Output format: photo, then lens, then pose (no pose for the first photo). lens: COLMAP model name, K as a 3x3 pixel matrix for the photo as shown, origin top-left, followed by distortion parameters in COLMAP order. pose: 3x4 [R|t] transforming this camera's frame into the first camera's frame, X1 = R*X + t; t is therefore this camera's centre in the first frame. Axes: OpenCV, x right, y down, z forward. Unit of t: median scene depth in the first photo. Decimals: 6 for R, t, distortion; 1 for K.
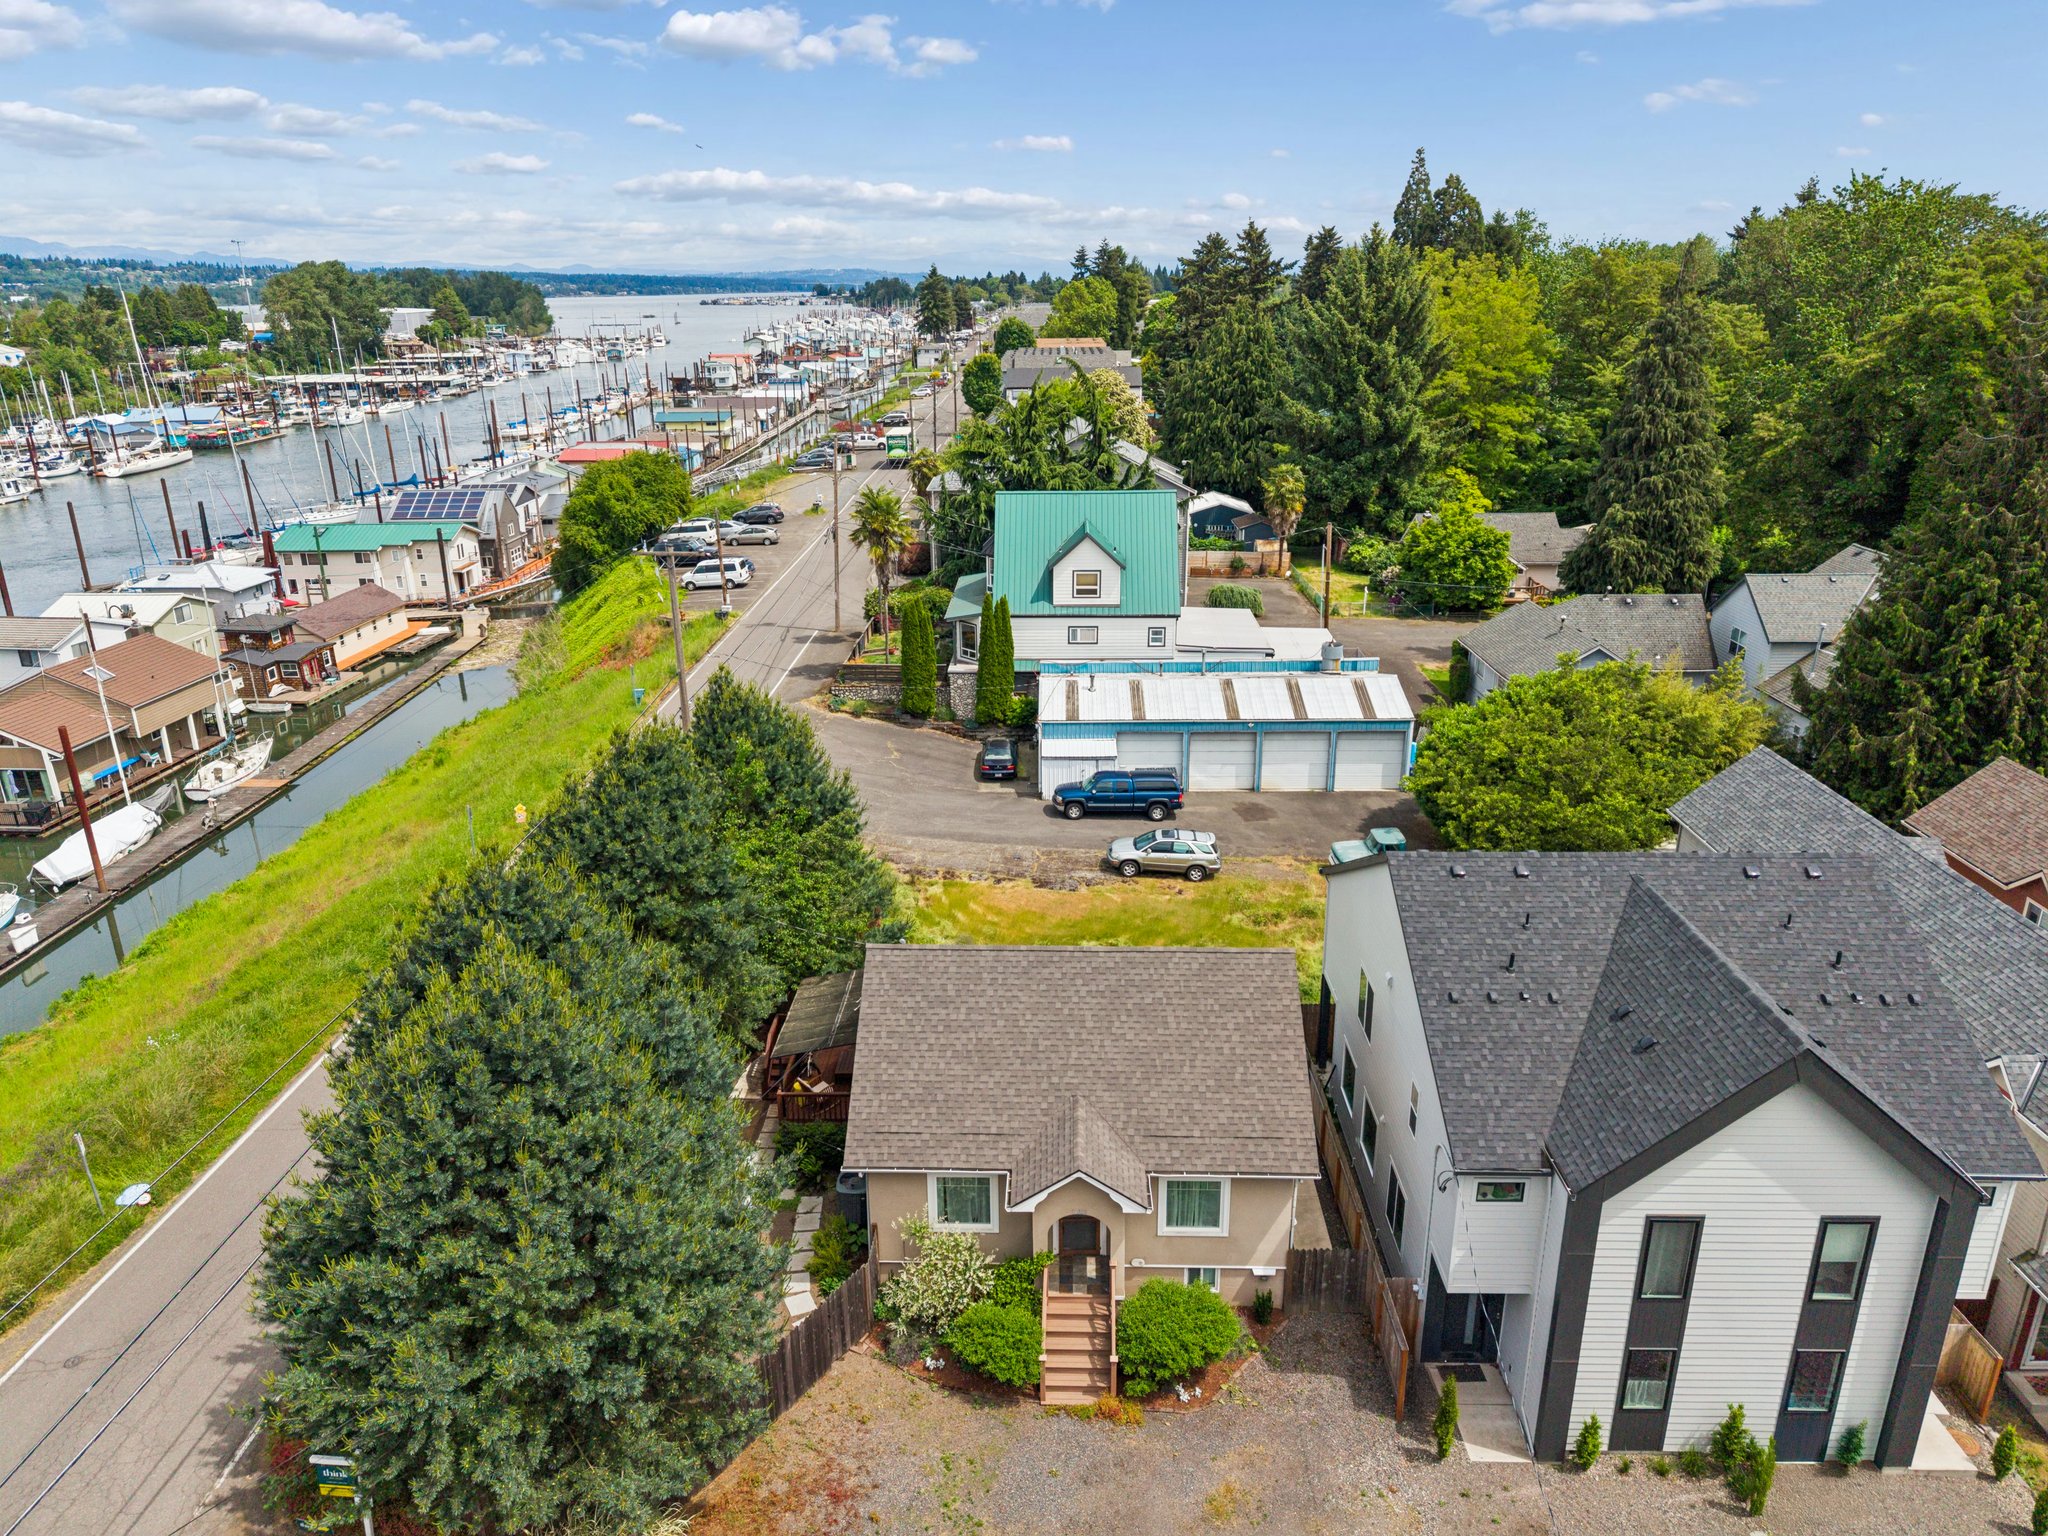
lens RADIAL K [[1367.7, 0, 1049.4], [0, 1367.7, 768.1], [0, 0, 1]] dist [-0.006735, -0.004198]
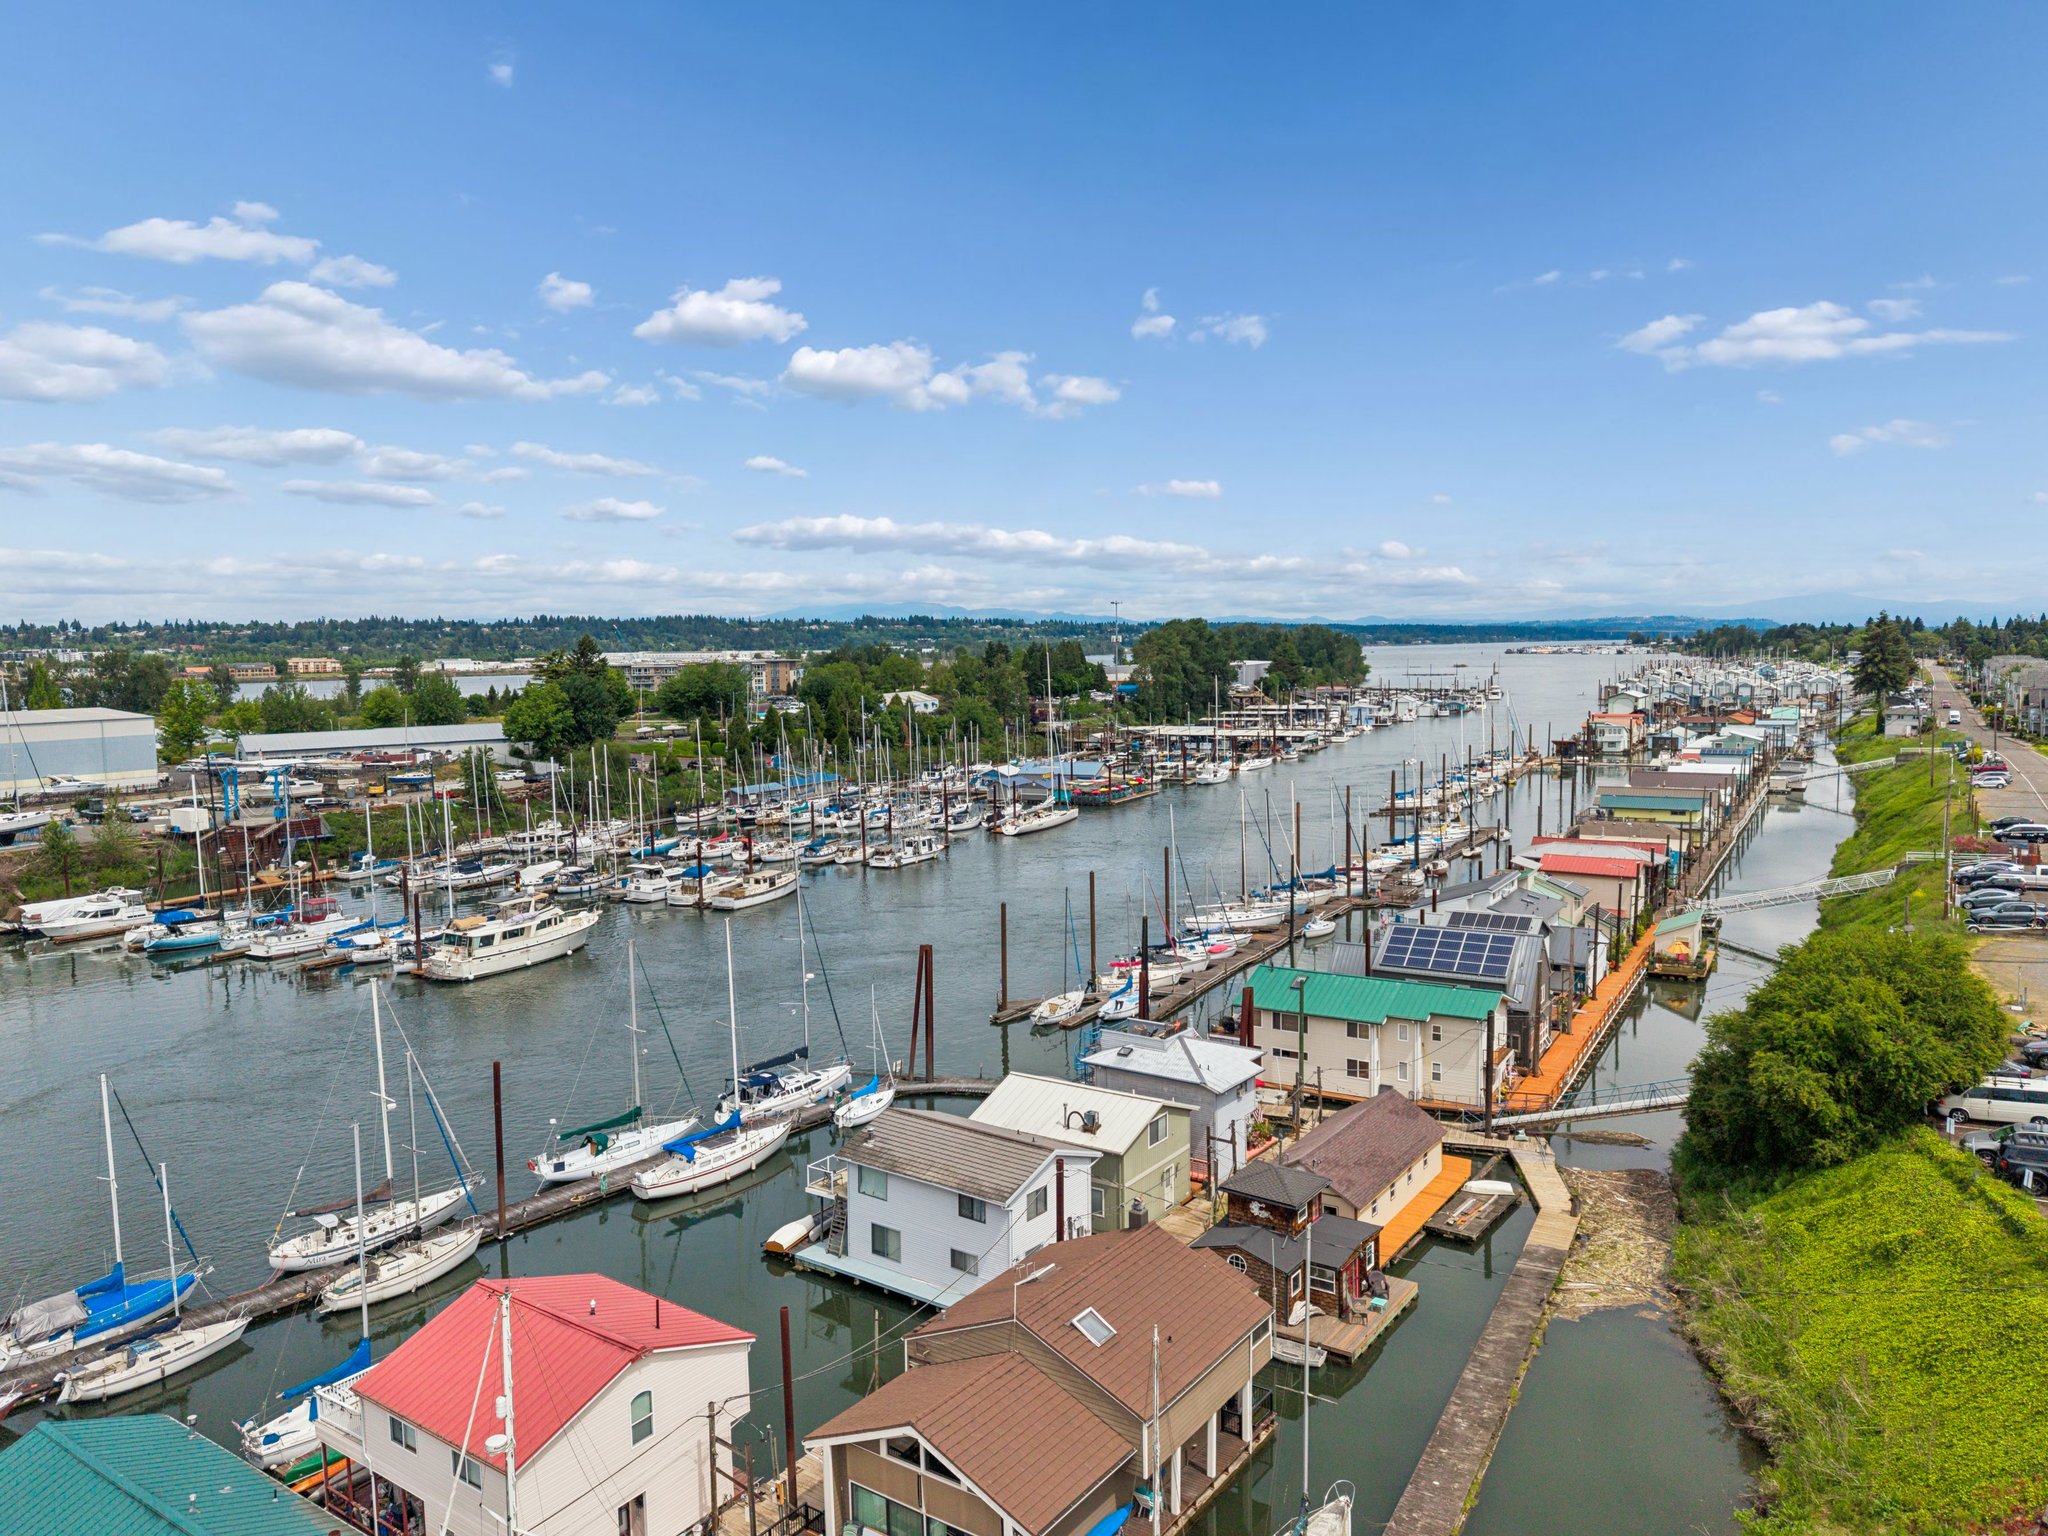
lens RADIAL K [[1380.1, 0, 1024.0], [0, 1380.1, 768.0], [0, 0, 1]] dist [0.082908, -0.100224]
pose [[0.853315, 0.039248, -0.519916, -0.266380], [-0.163660, 0.966928, -0.195616, -0.108914], [0.495044, 0.252011, 0.831518, 0.275927]]
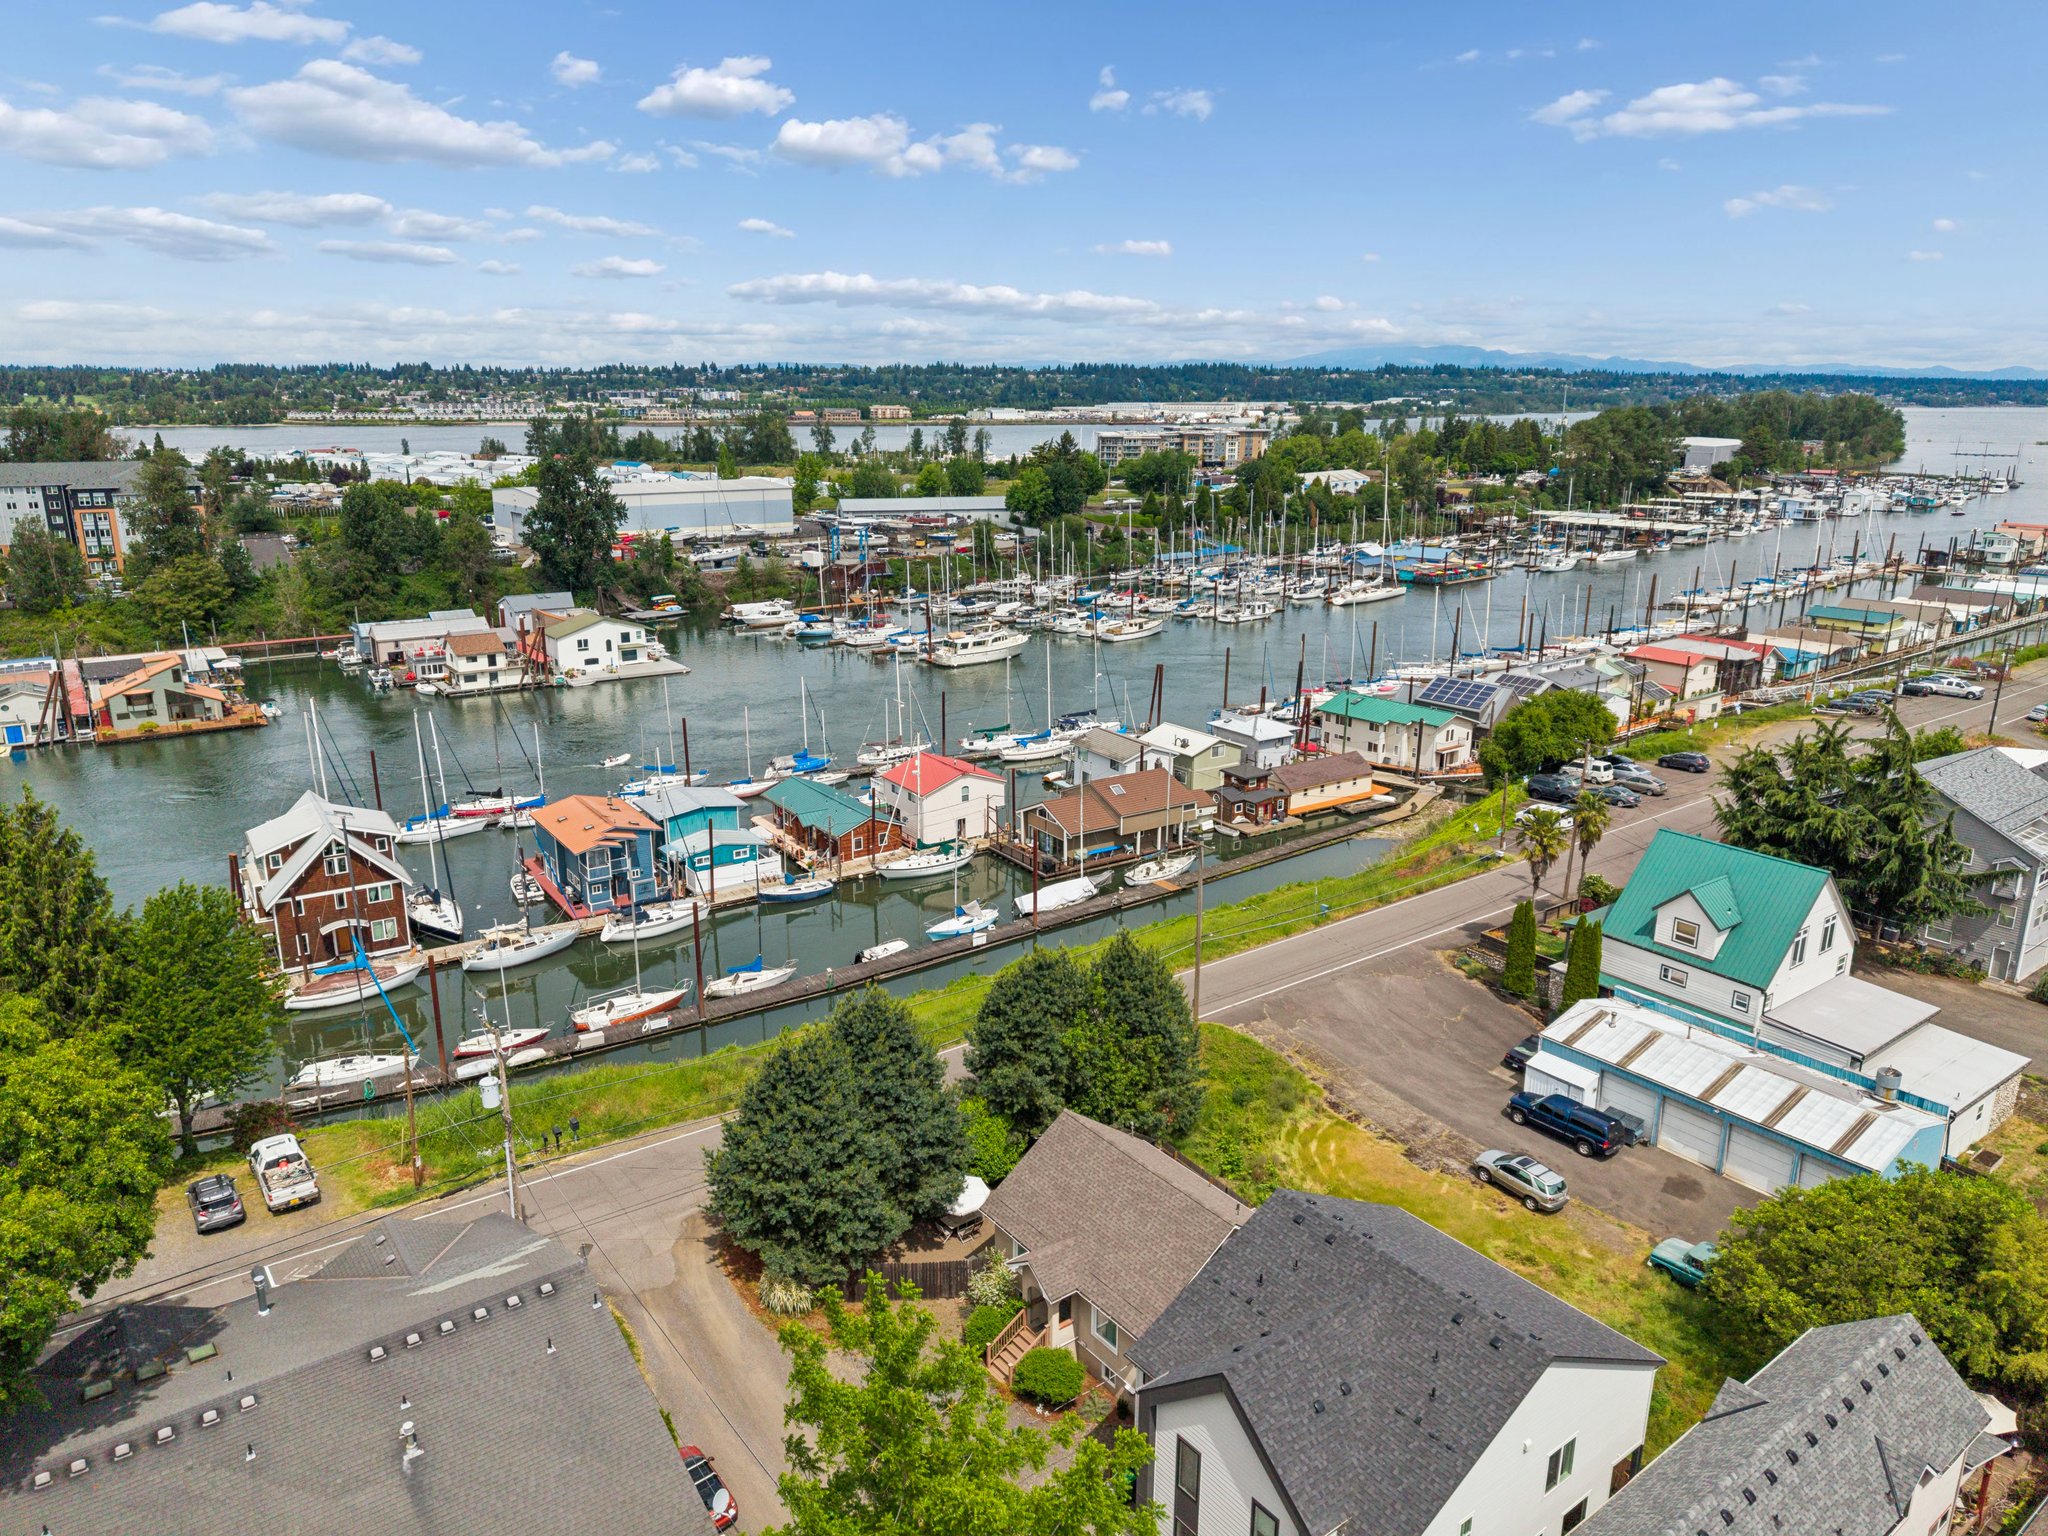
lens RADIAL K [[1380.1, 0, 1024.0], [0, 1380.1, 768.0], [0, 0, 1]] dist [0.082908, -0.100224]
pose [[0.602018, 0.217873, -0.768184, 0.289188], [-0.270009, 0.960928, 0.060935, -0.100425], [0.751445, 0.170732, 0.637323, -0.068971]]
